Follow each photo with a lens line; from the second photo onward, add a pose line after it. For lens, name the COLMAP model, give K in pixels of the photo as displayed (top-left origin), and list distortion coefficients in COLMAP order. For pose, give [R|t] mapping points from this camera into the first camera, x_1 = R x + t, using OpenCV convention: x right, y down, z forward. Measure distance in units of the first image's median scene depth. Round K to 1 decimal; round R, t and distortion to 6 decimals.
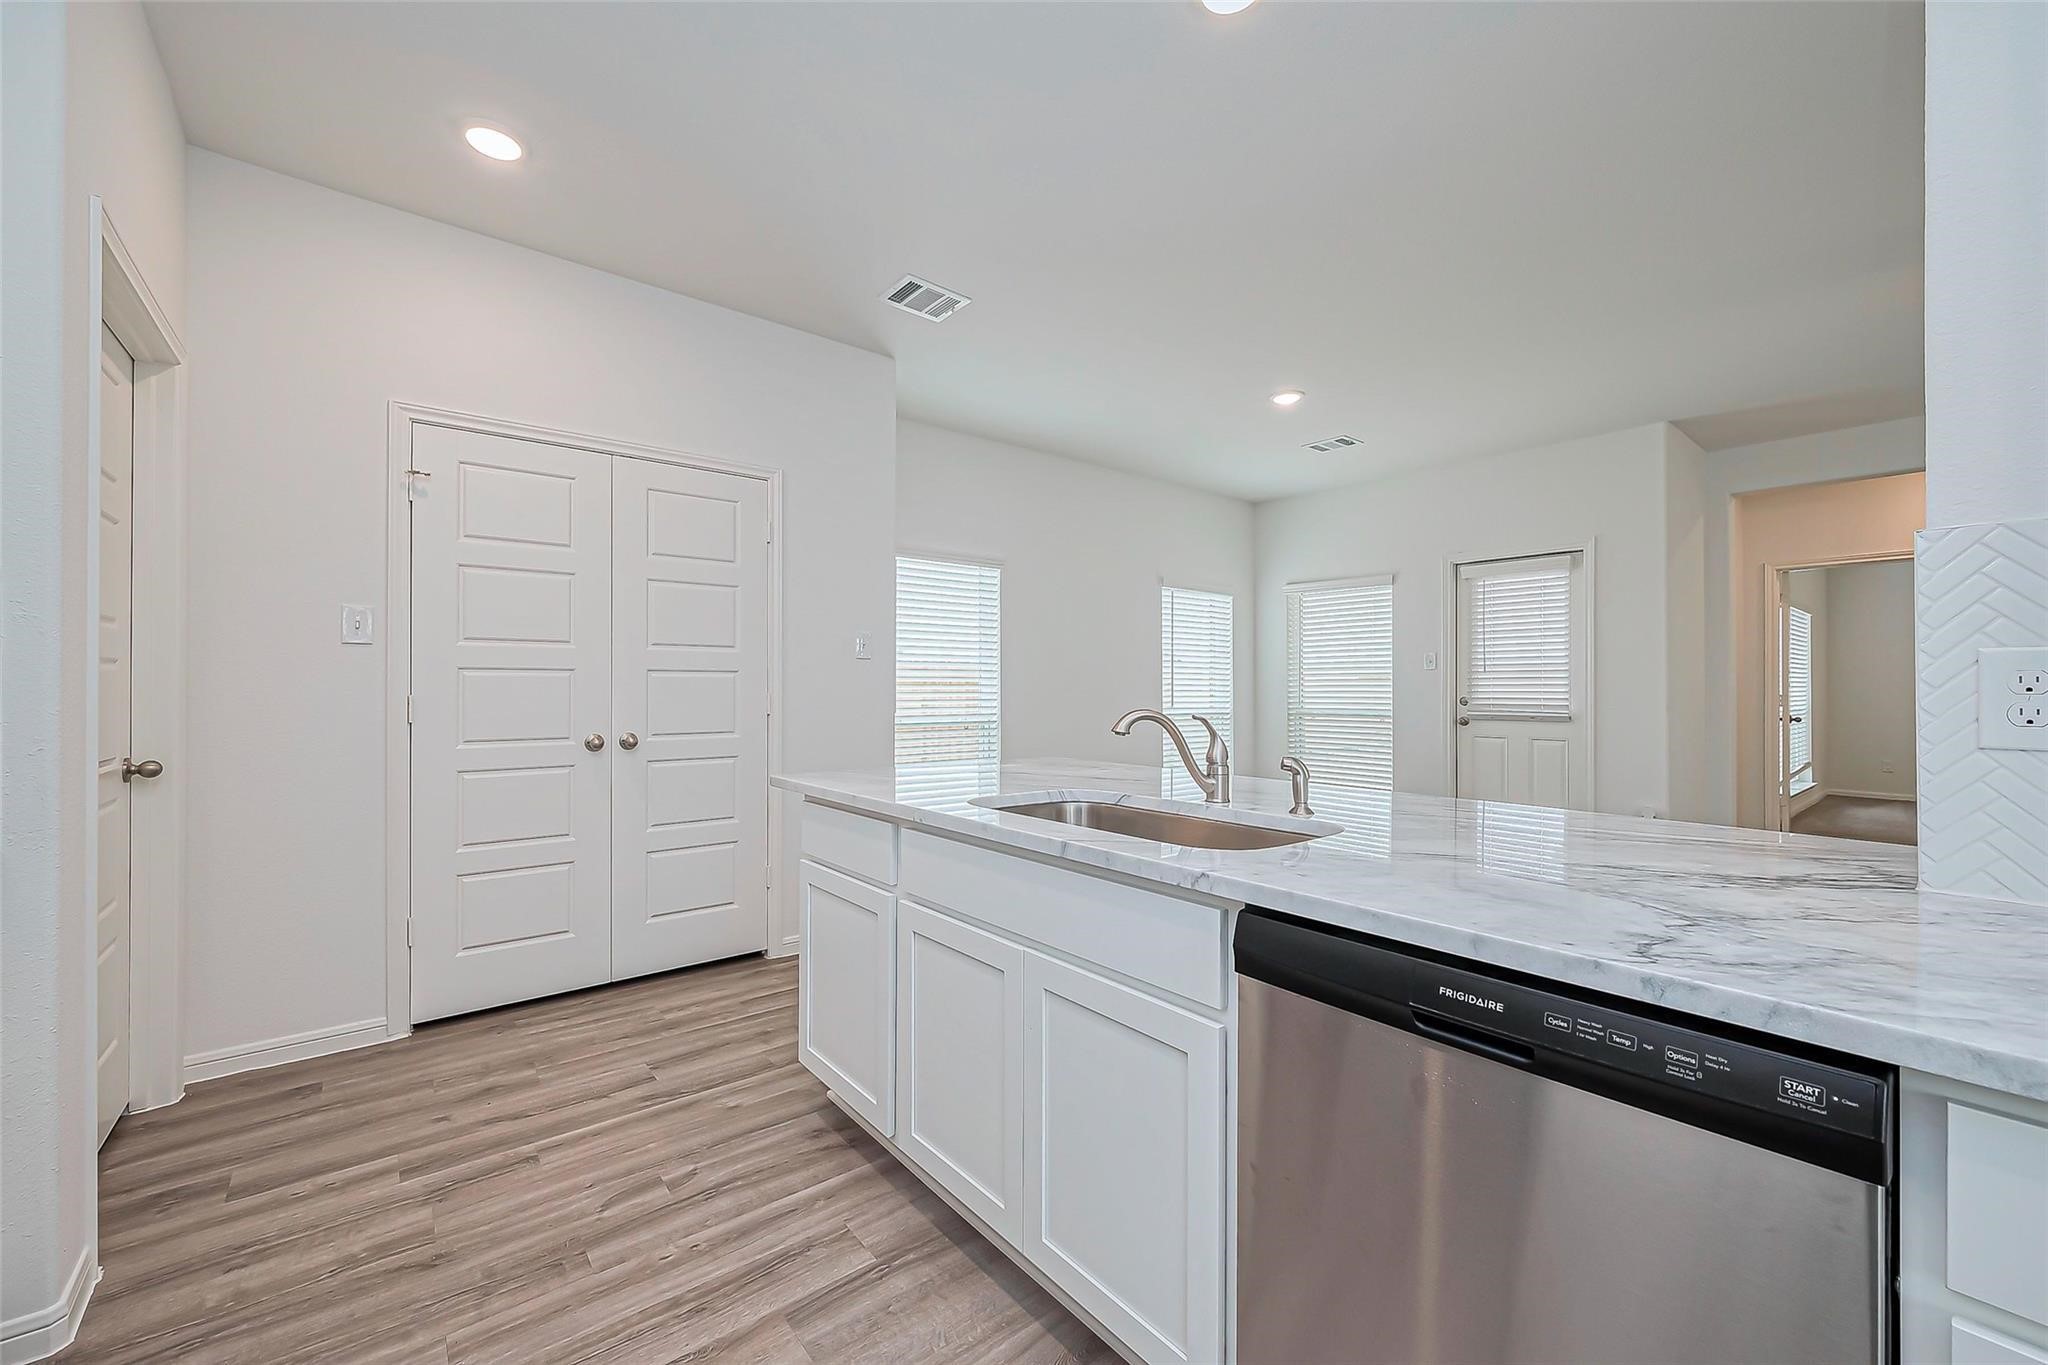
lens RADIAL K [[805.9, 0, 1024.6], [0, 805.9, 686.8], [0, 0, 1]] dist [0.000737, 0.000114]
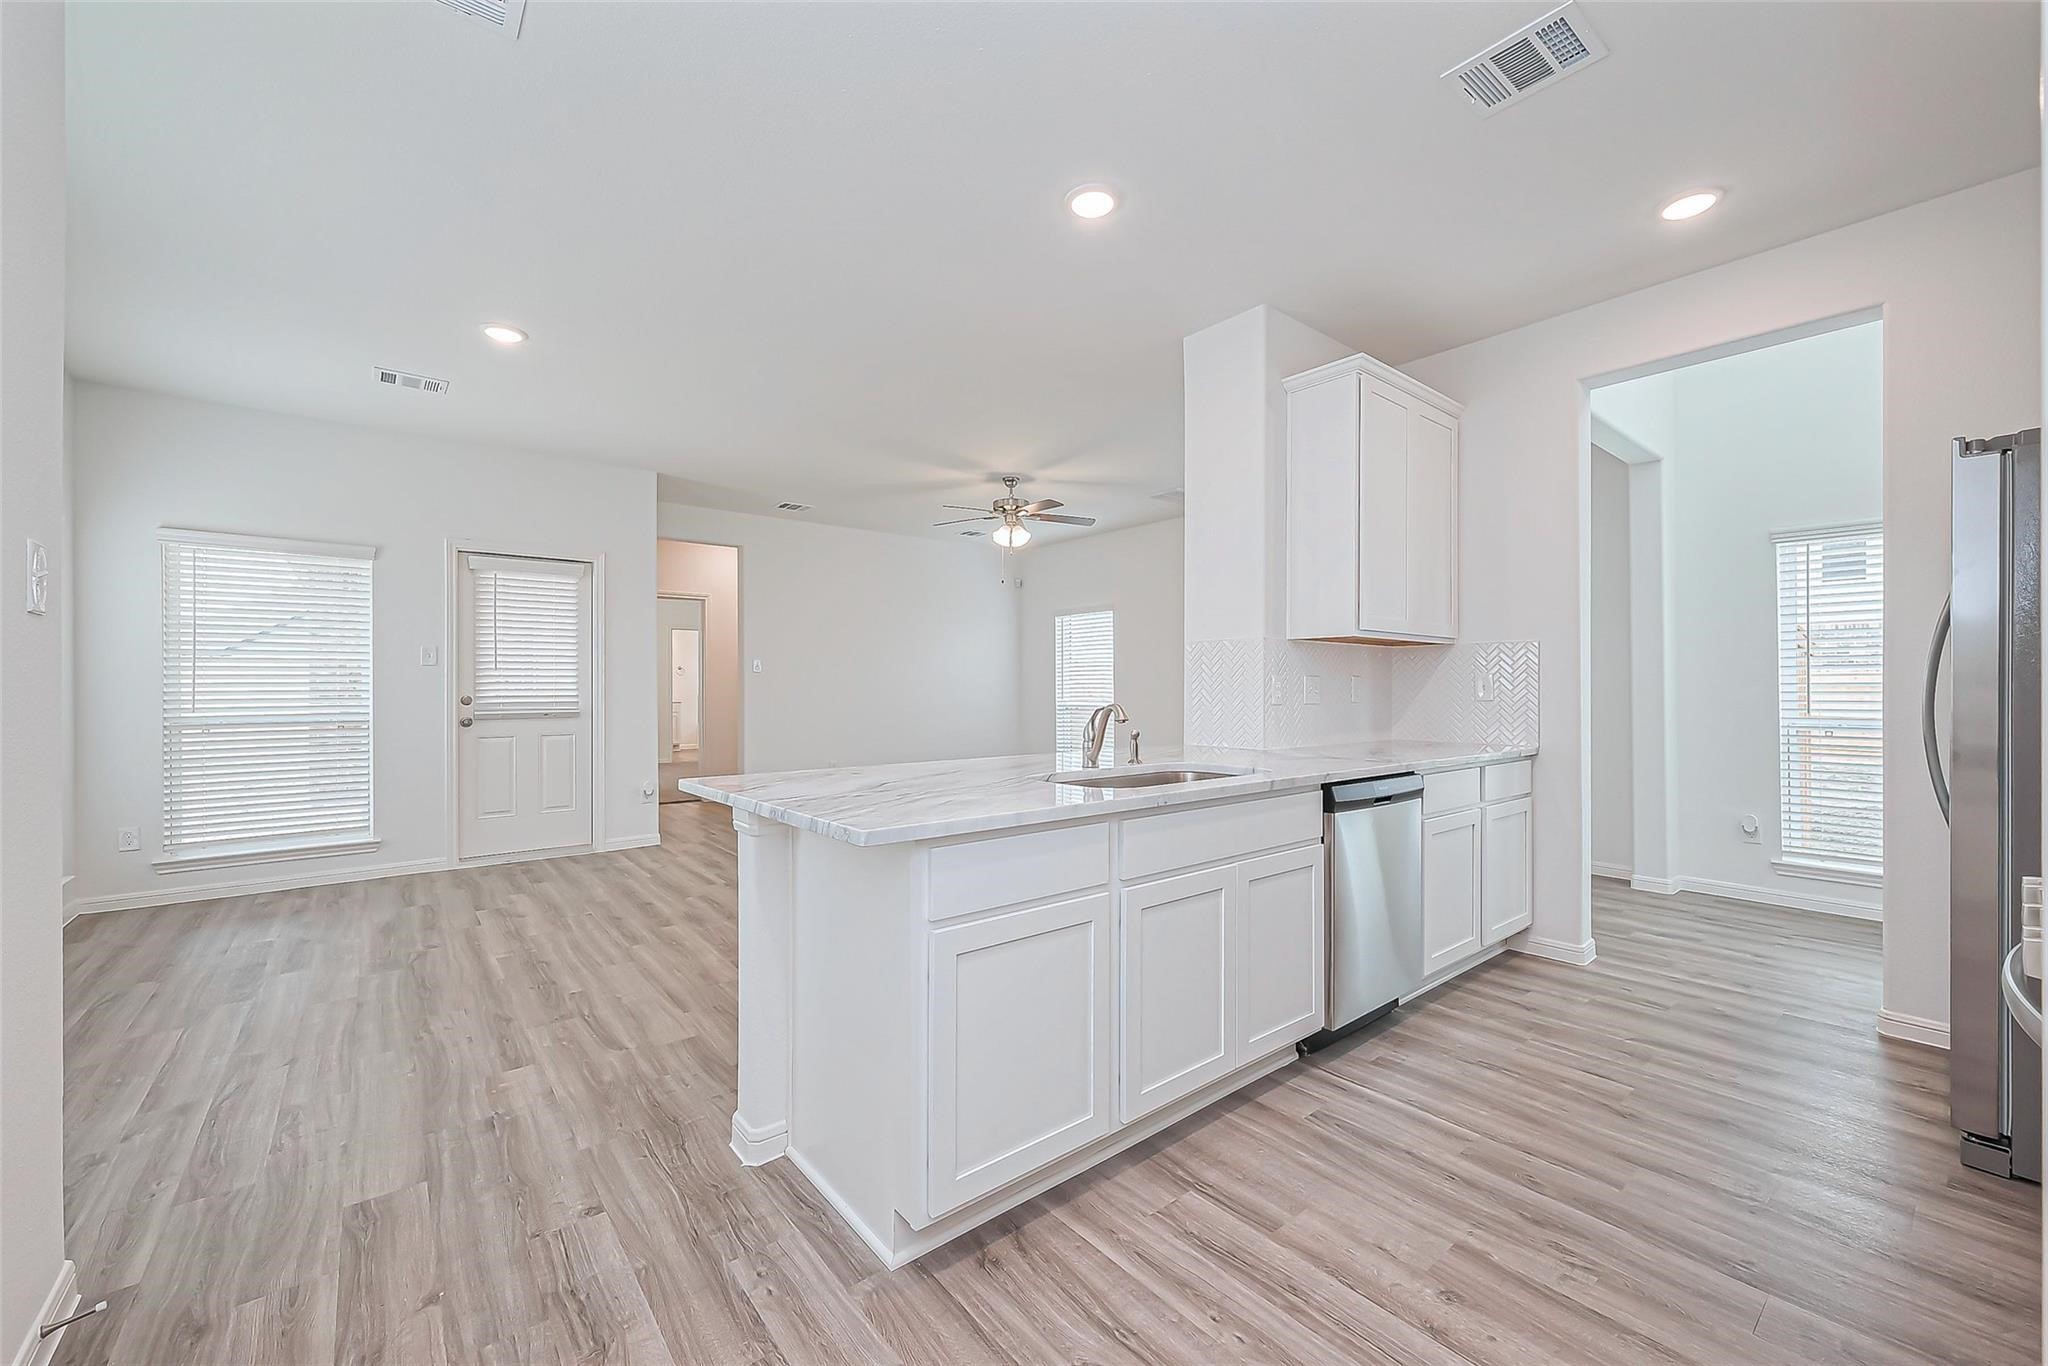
lens RADIAL K [[805.9, 0, 1024.6], [0, 805.9, 687.3], [0, 0, 1]] dist [0.000737, 0.000114]
pose [[0.000273, -0.002441, 0.999997, -0.906957], [-0.002849, 0.999993, 0.002442, -0.002720], [-0.999996, -0.002850, 0.000266, 0.847665]]
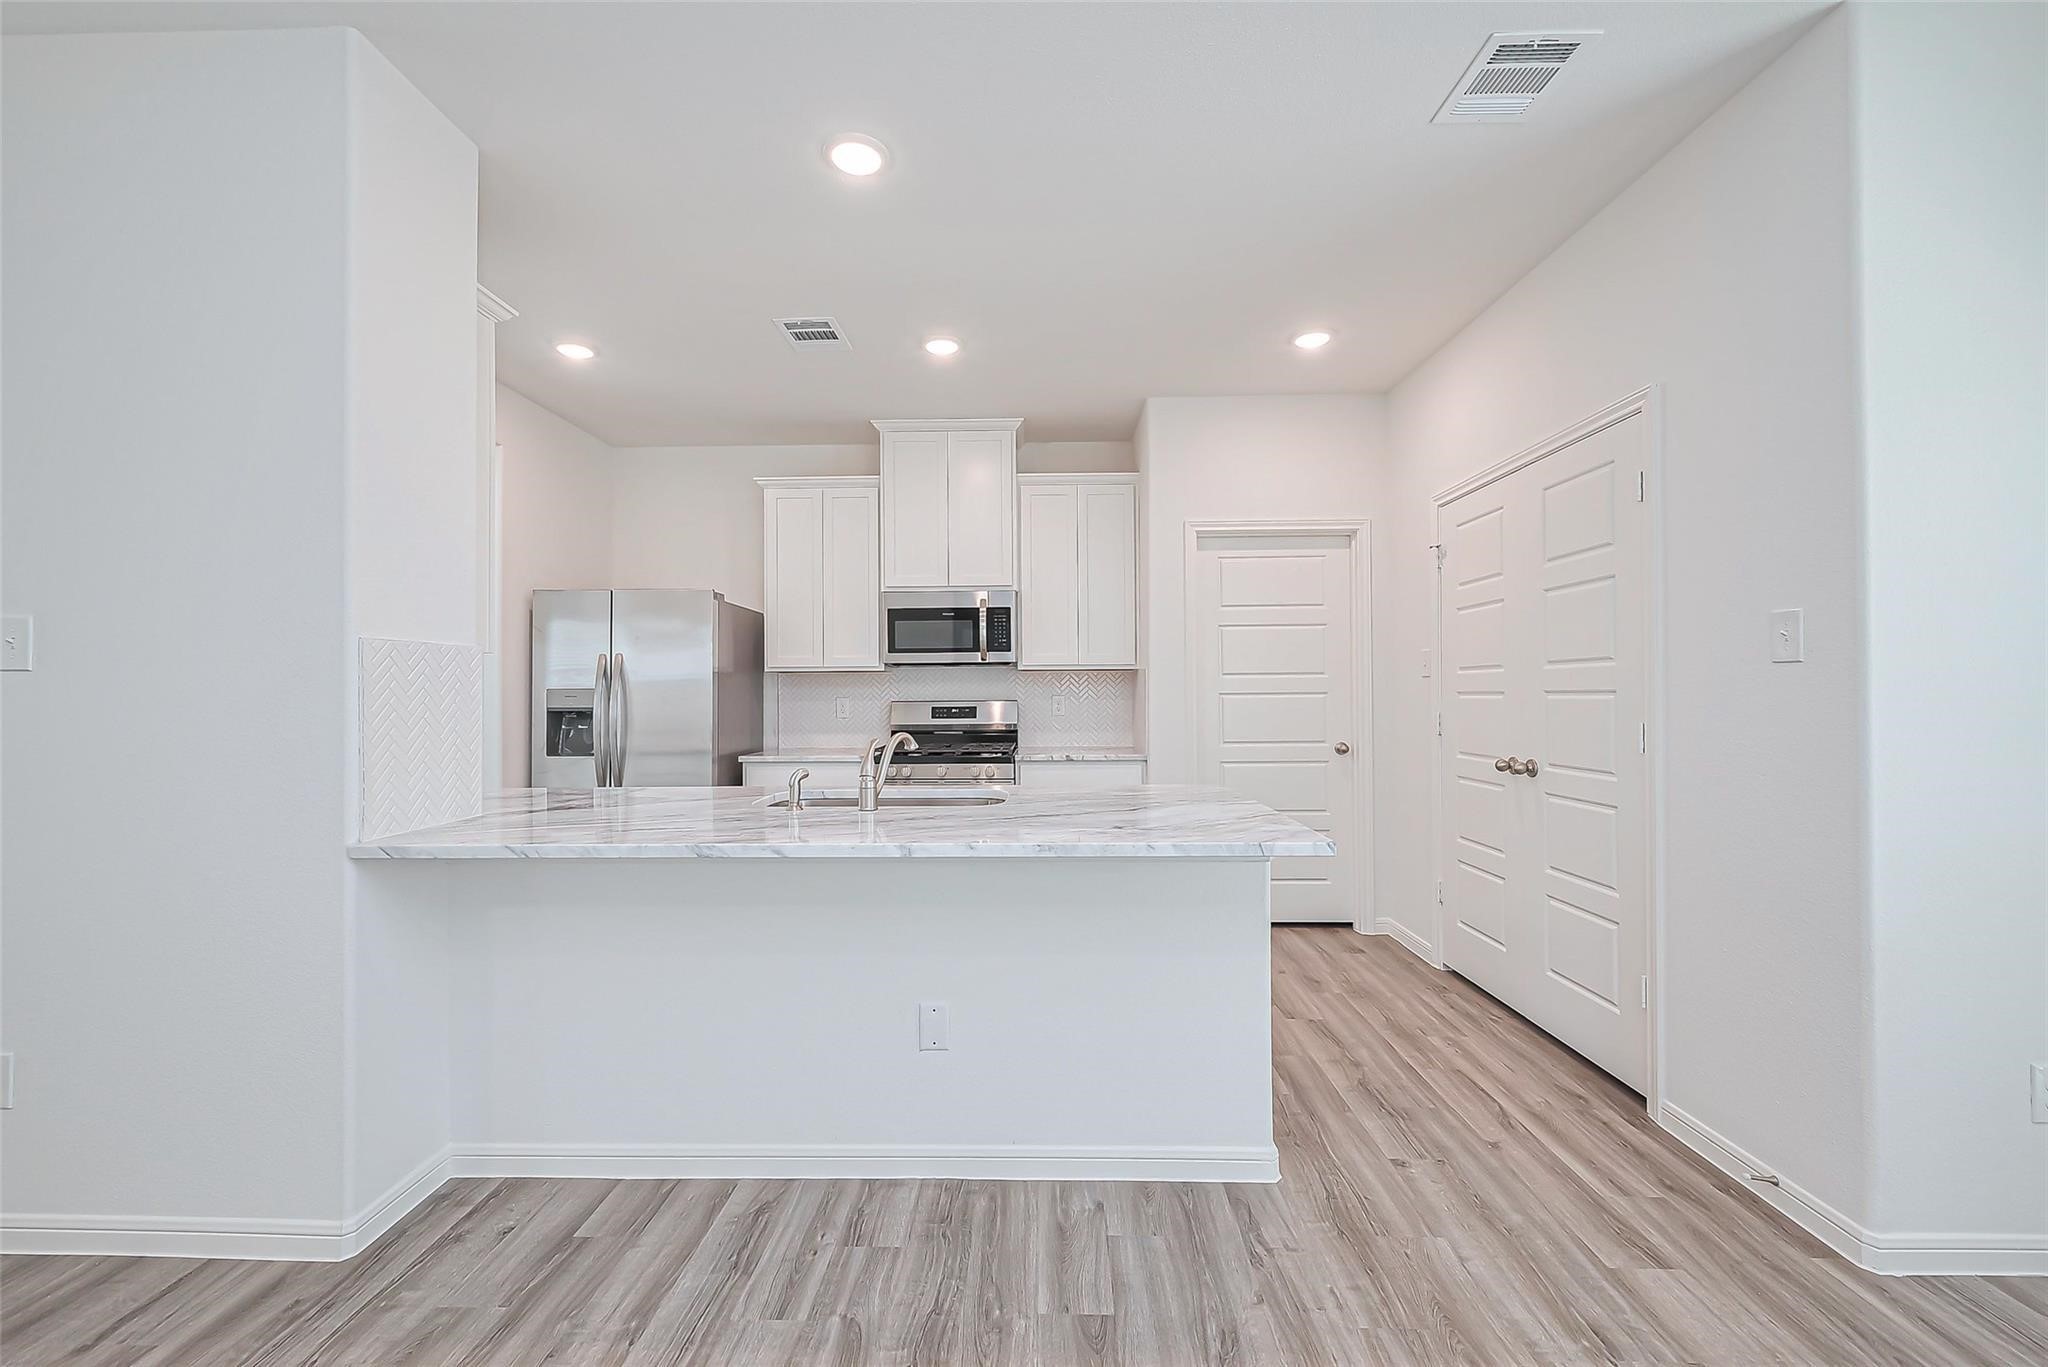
lens RADIAL K [[805.9, 0, 1024.6], [0, 805.9, 687.8], [0, 0, 1]] dist [0.000737, 0.000114]
pose [[-0.651381, -0.006087, -0.758726, 0.781741], [0.004739, 0.999916, -0.012090, -0.021829], [0.758736, -0.011471, -0.651297, 1.517715]]
